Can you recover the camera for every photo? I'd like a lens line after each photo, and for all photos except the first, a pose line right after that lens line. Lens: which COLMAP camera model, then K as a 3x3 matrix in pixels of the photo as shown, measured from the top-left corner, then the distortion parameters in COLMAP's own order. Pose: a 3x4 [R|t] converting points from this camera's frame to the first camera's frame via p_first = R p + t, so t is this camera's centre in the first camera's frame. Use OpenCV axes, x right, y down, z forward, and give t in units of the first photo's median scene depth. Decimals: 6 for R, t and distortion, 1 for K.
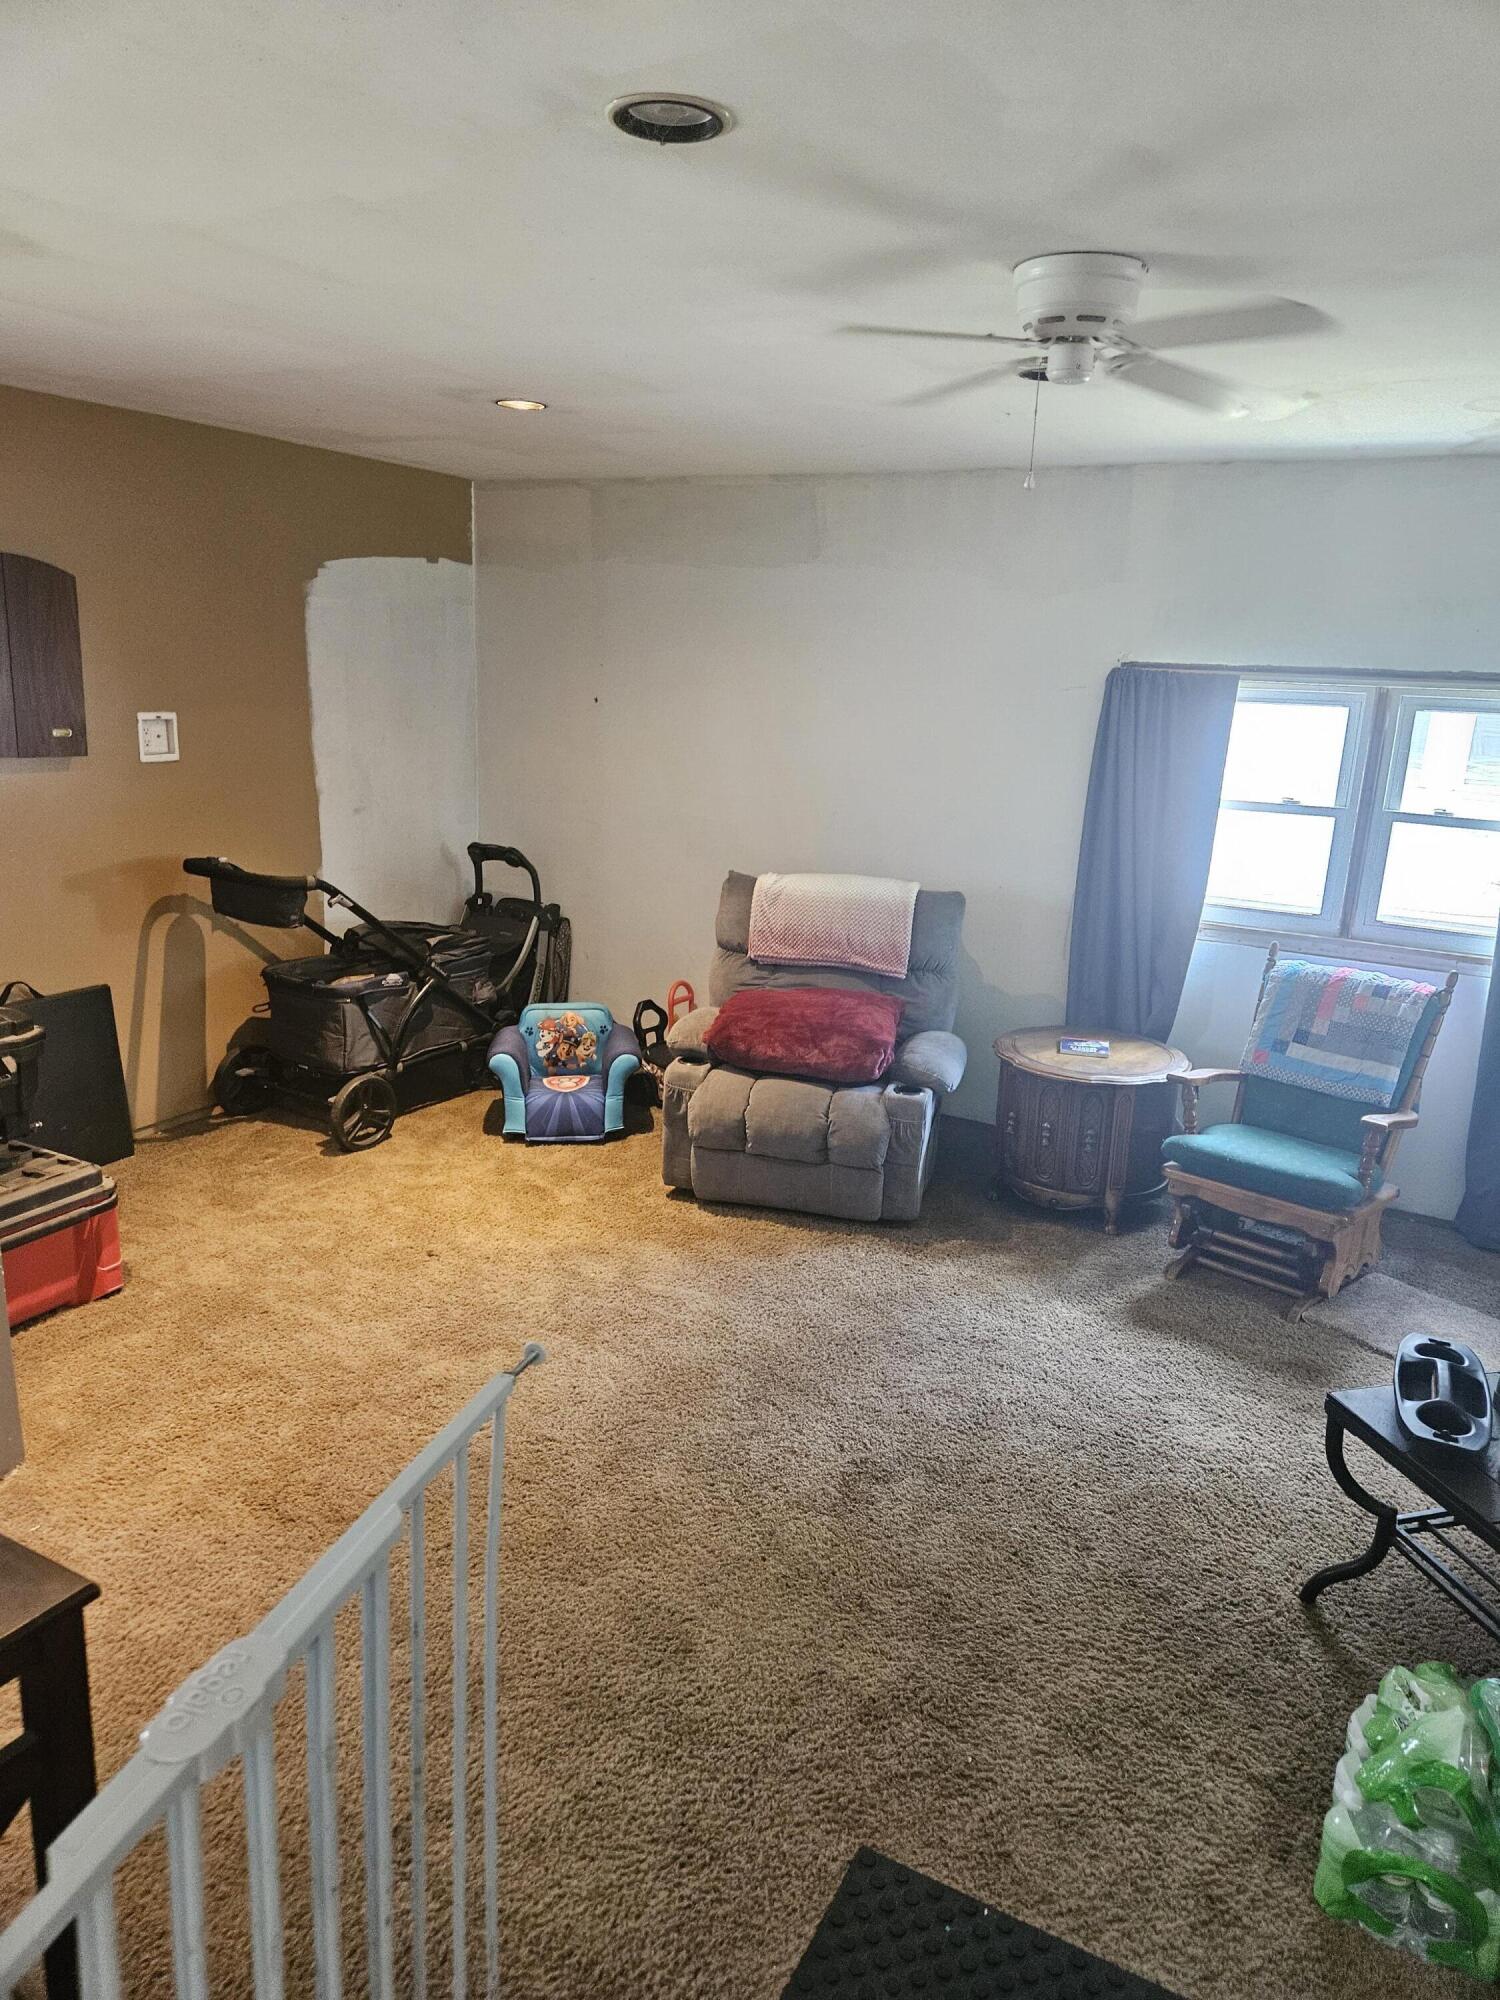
lens RADIAL K [[1344.4, 0, 750.8], [0, 1344.4, 970.8], [0, 0, 1]] dist [0.082408, -0.071628]
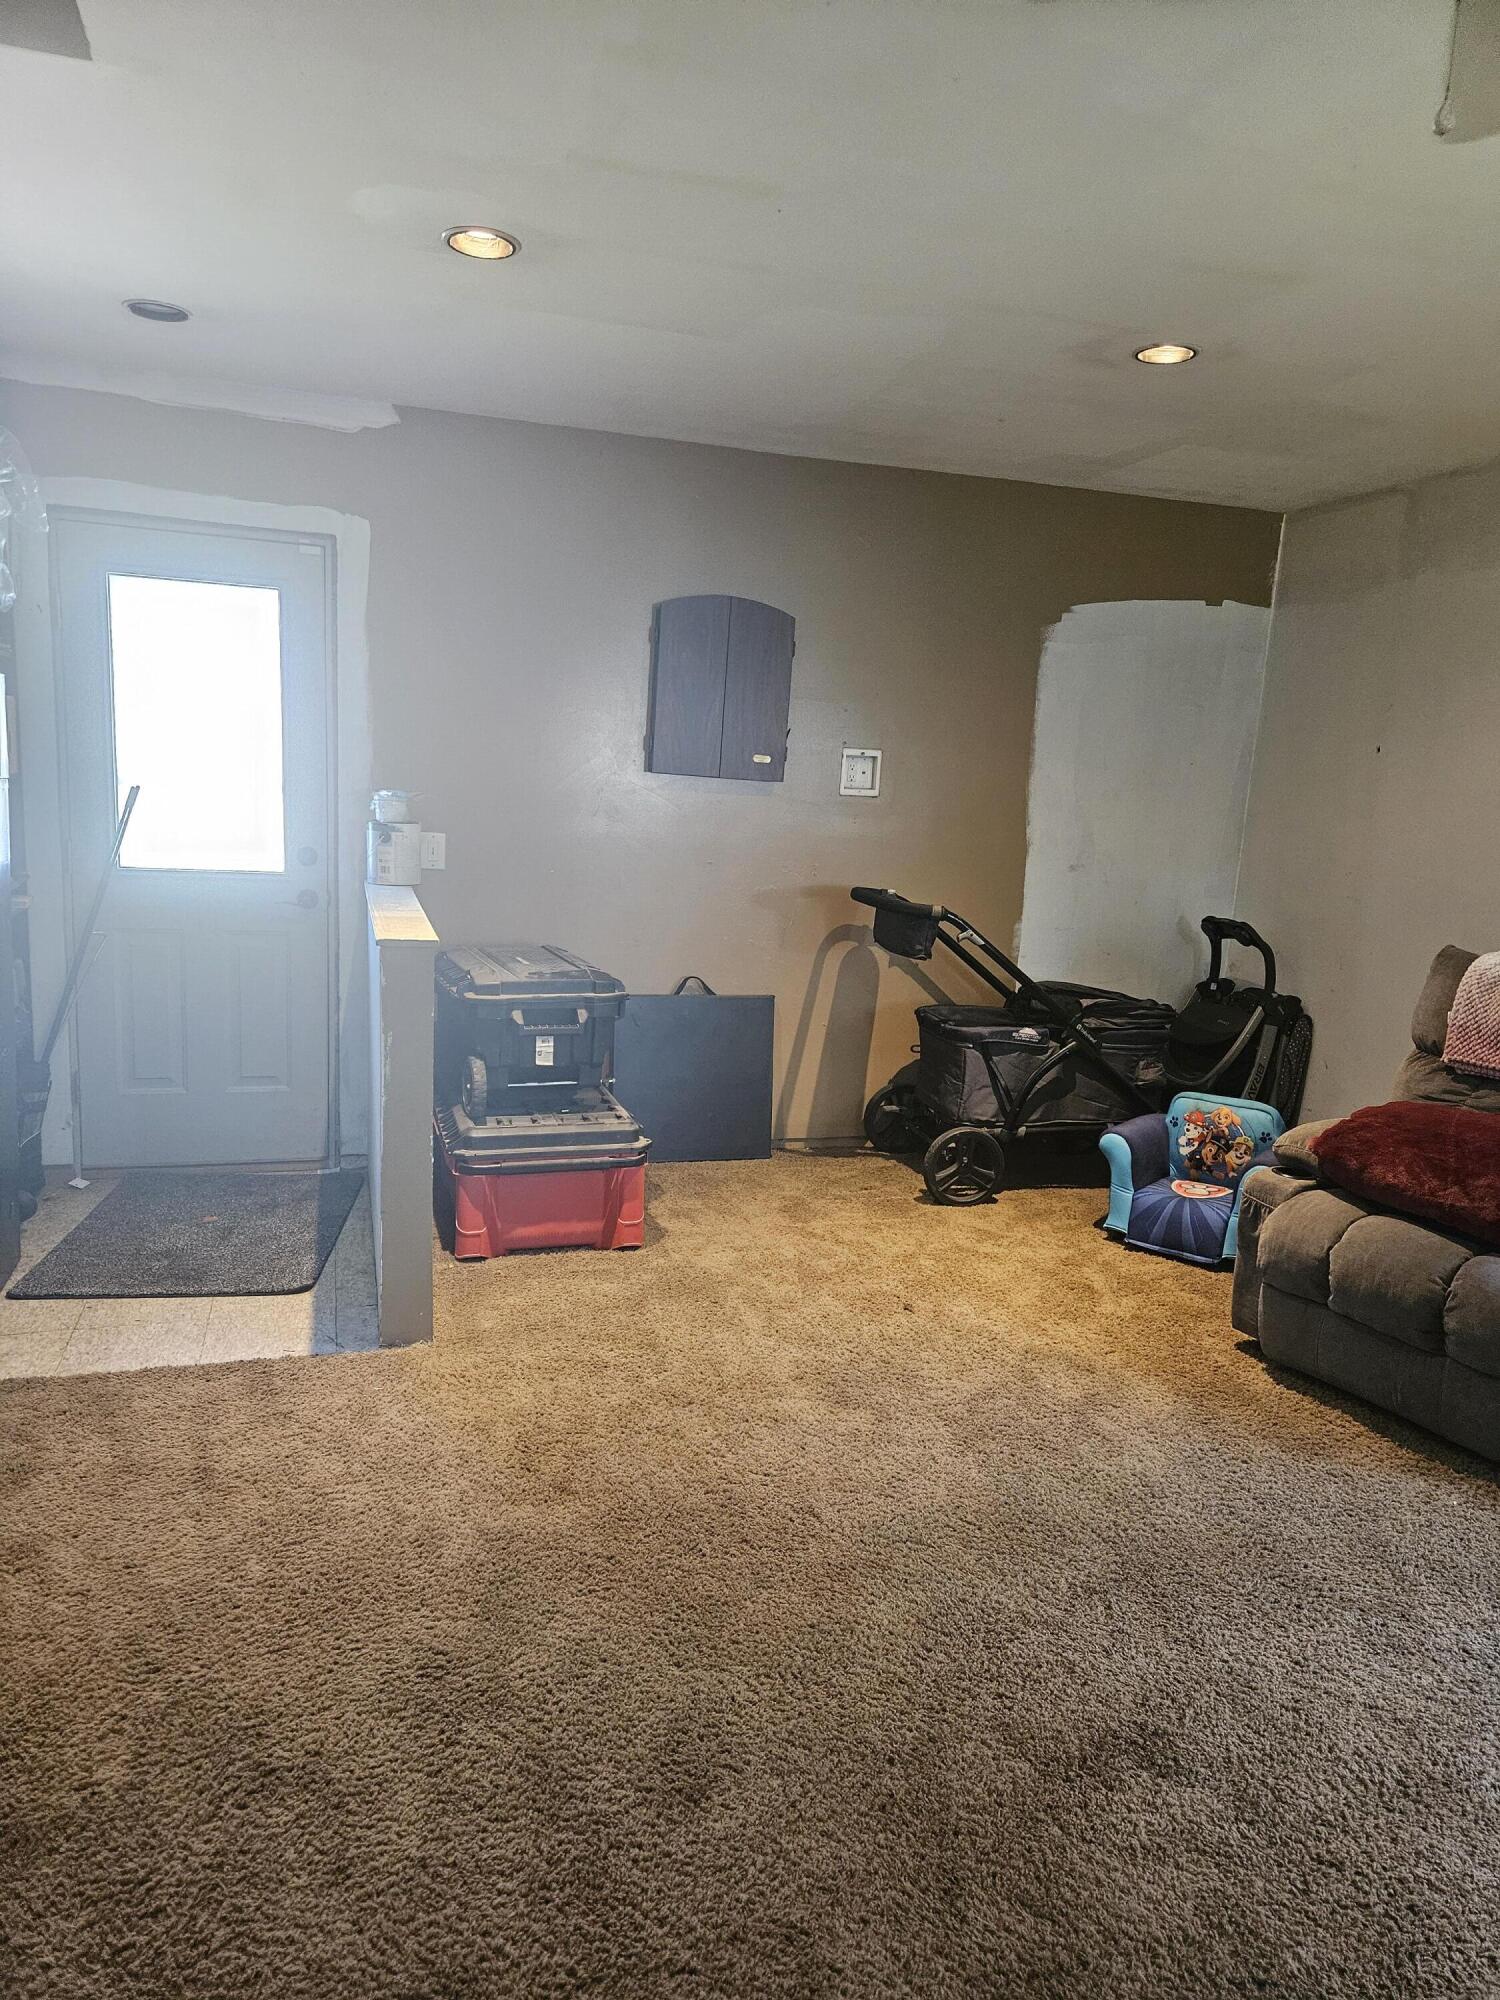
lens RADIAL K [[1323.5, 0, 750.0], [0, 1323.5, 1000.0], [0, 0, 1]] dist [0.080383, -0.067541]
pose [[0.709293, 0.110652, -0.696175, 0.230665], [-0.182783, 0.982694, -0.030035, 0.046174], [0.680804, 0.148553, 0.717243, 0.227246]]
